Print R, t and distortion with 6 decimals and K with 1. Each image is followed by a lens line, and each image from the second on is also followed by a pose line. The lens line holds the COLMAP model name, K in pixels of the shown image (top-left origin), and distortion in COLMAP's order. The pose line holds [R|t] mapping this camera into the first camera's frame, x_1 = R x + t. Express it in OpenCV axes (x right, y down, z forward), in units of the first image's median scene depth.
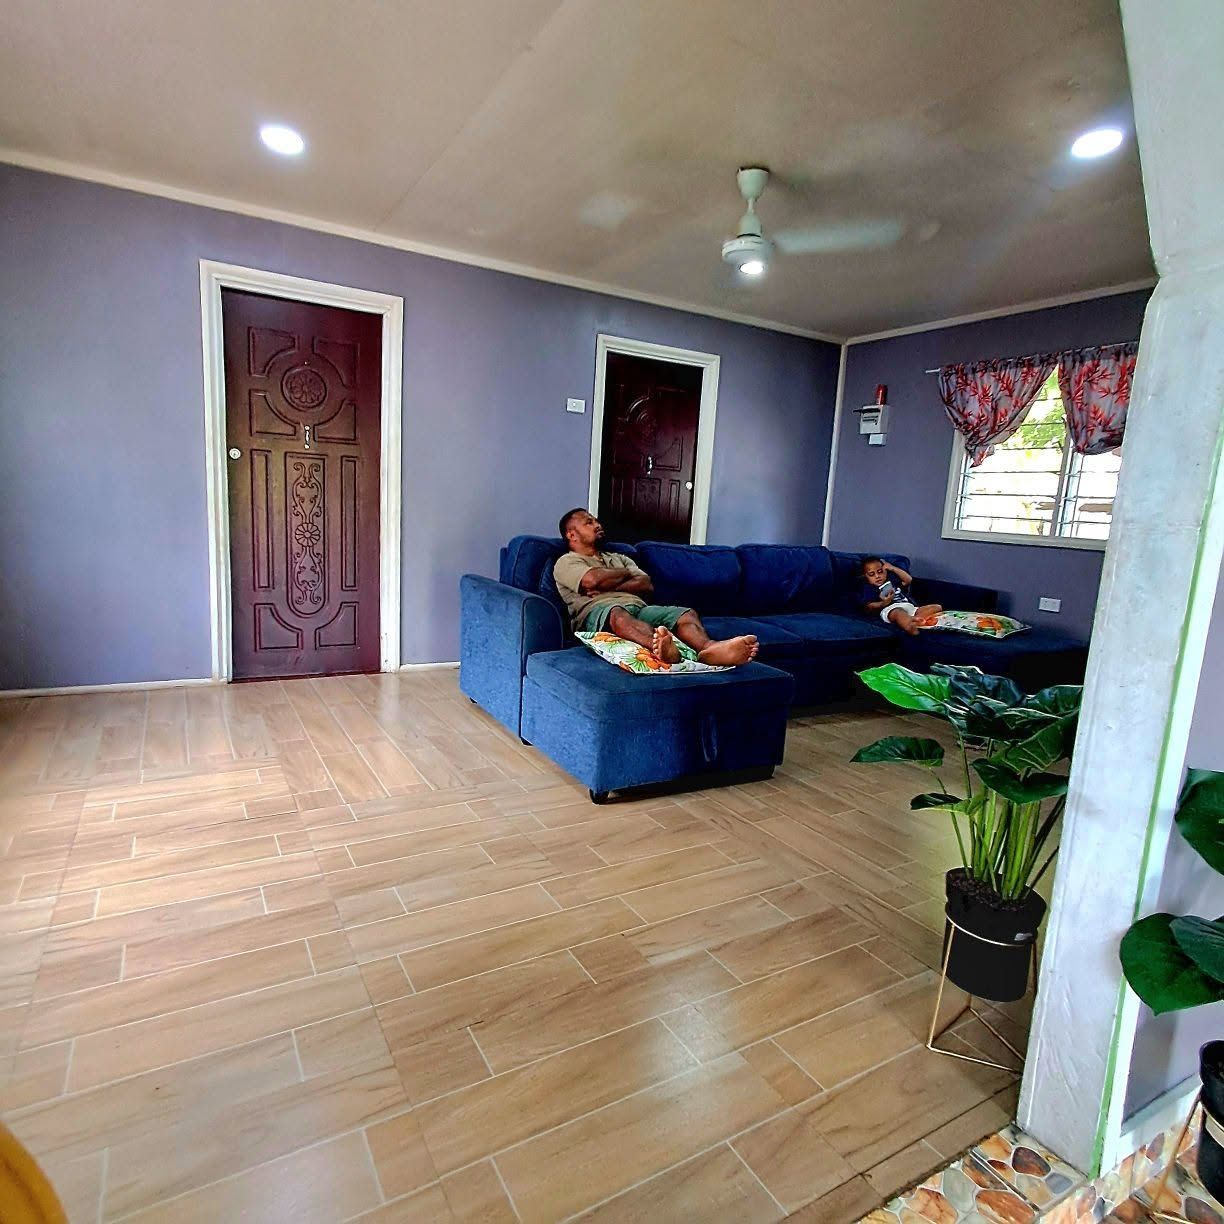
lens RADIAL K [[734.2, 0, 613.8], [0, 734.2, 611.2], [0, 0, 1]] dist [0.003107, -0.000061]
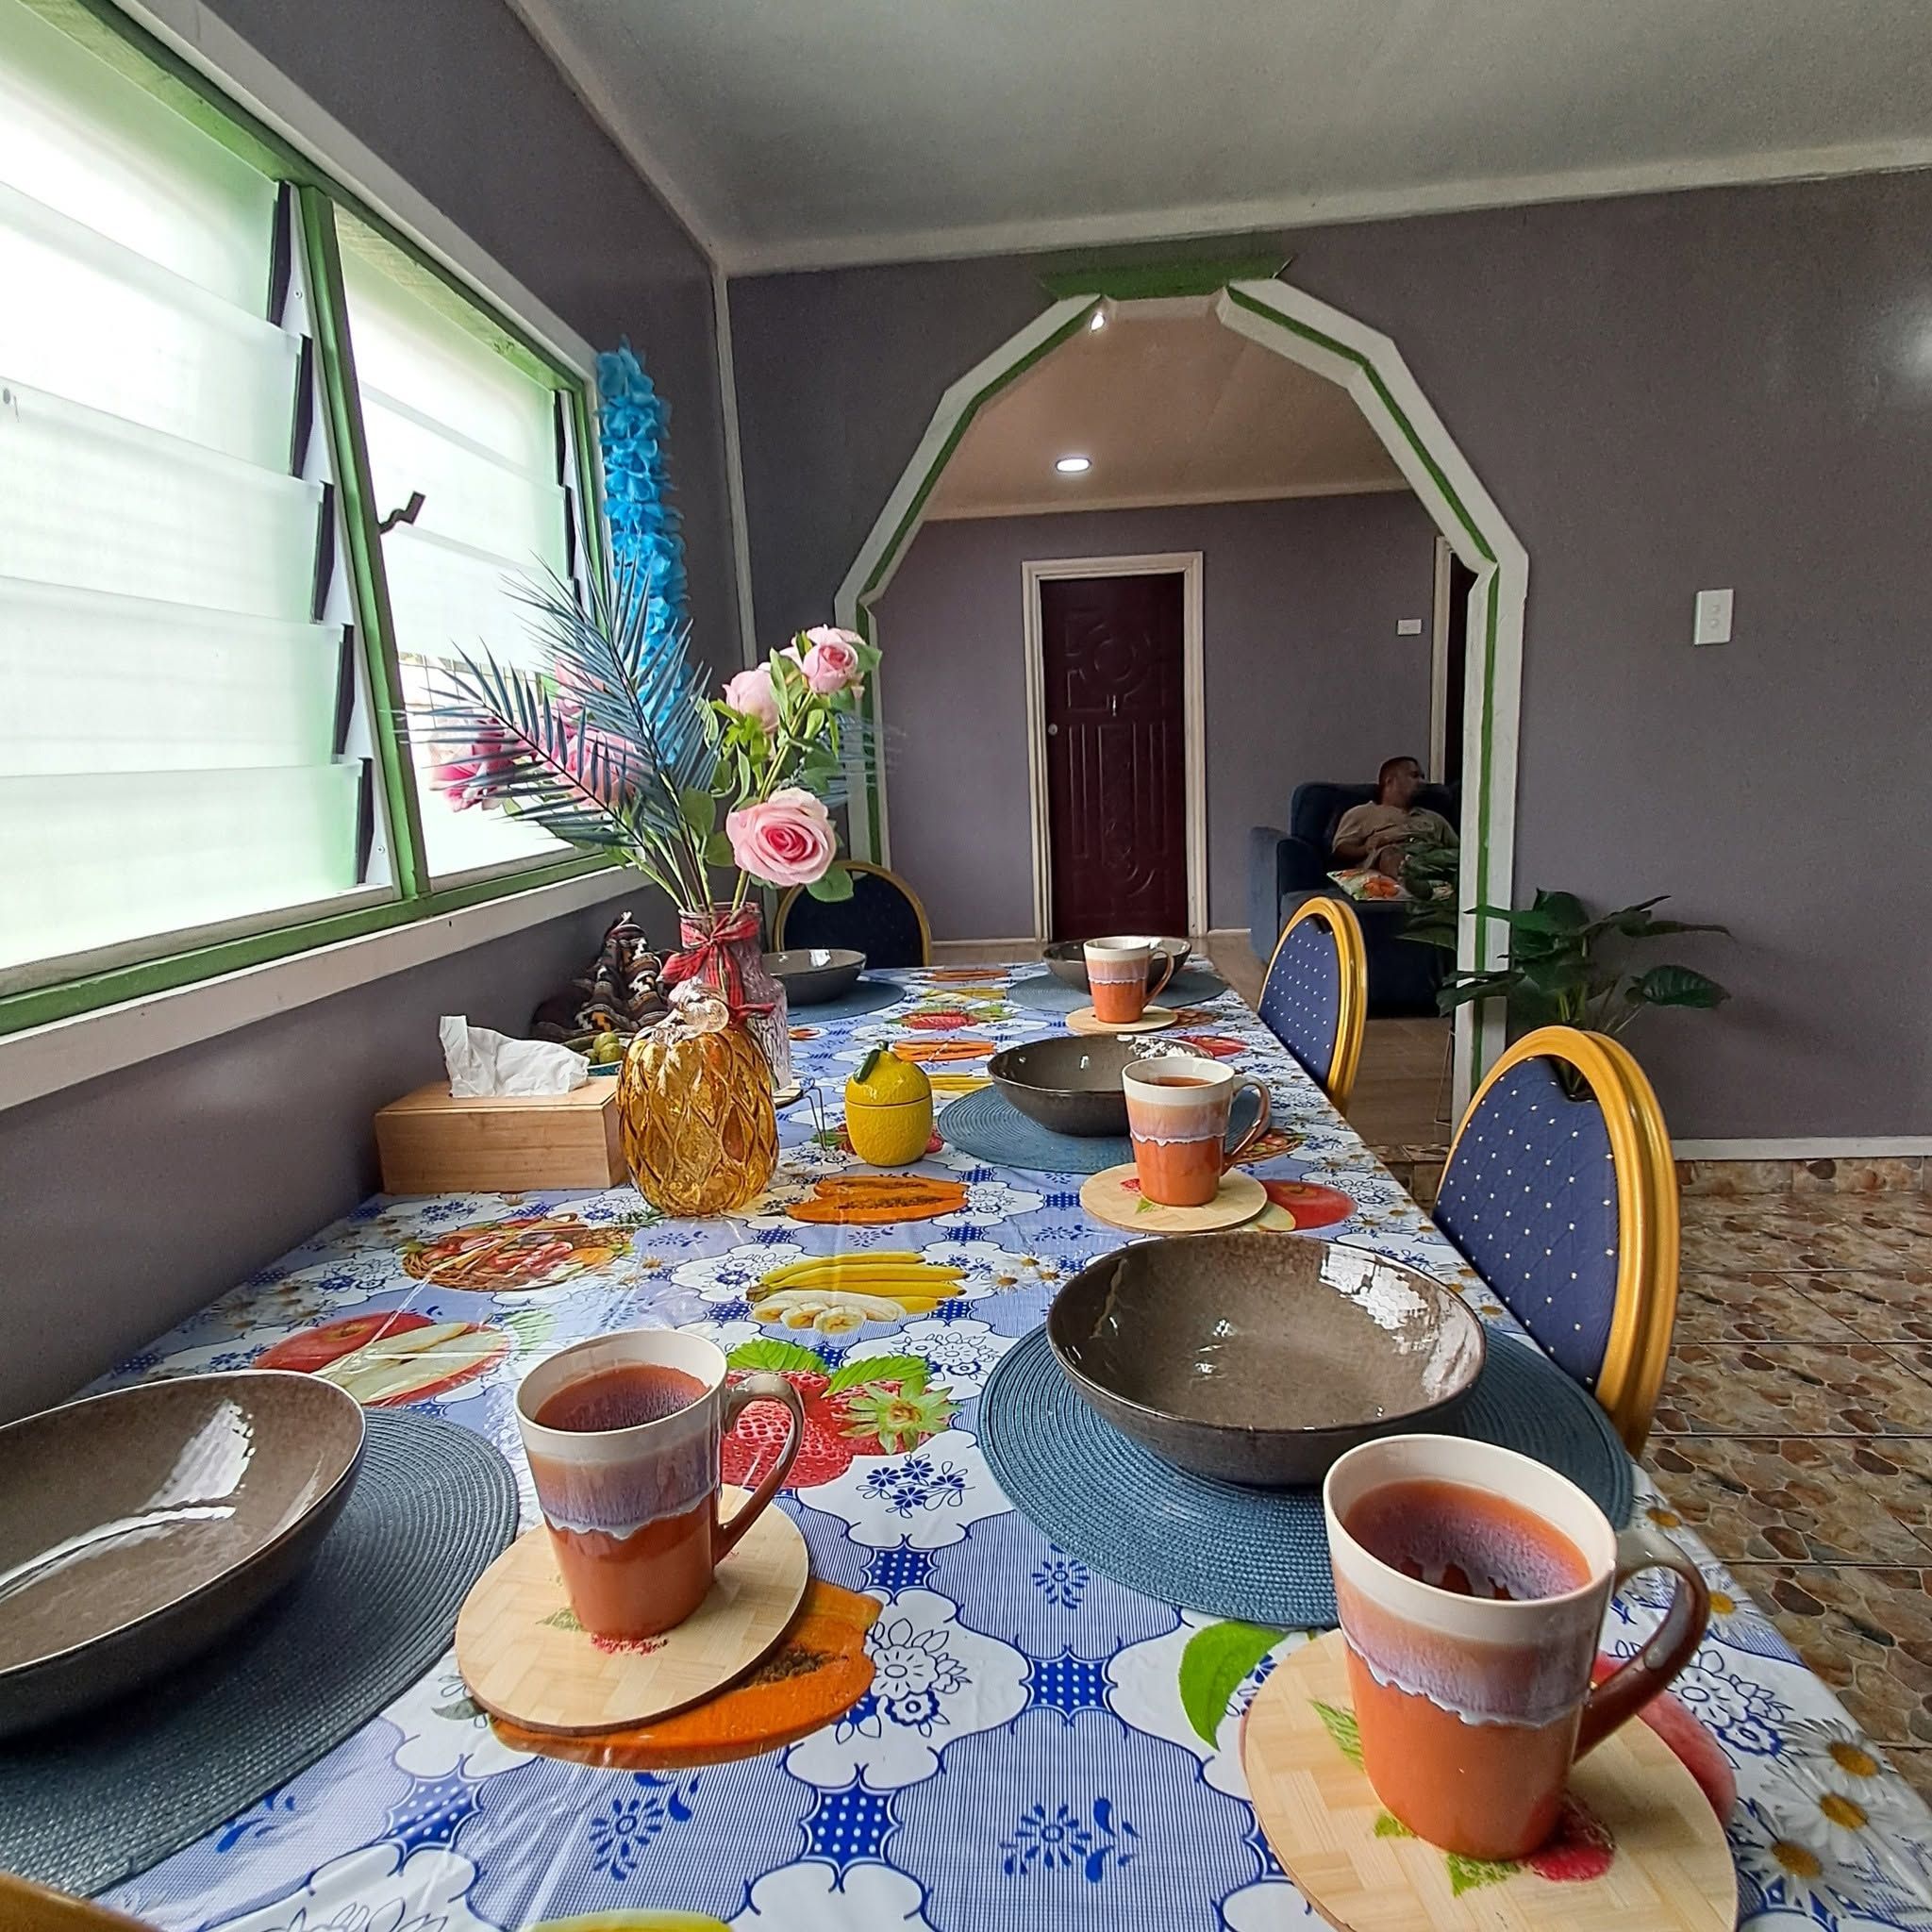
lens RADIAL K [[1158.9, 0, 964.3], [0, 1158.9, 970.0], [0, 0, 1]] dist [0.003107, -0.000061]
pose [[0.819145, 0.013593, -0.573425, 0.367785], [0.003806, 0.999568, 0.029131, 0.092208], [0.573573, -0.026044, 0.818740, -0.494646]]
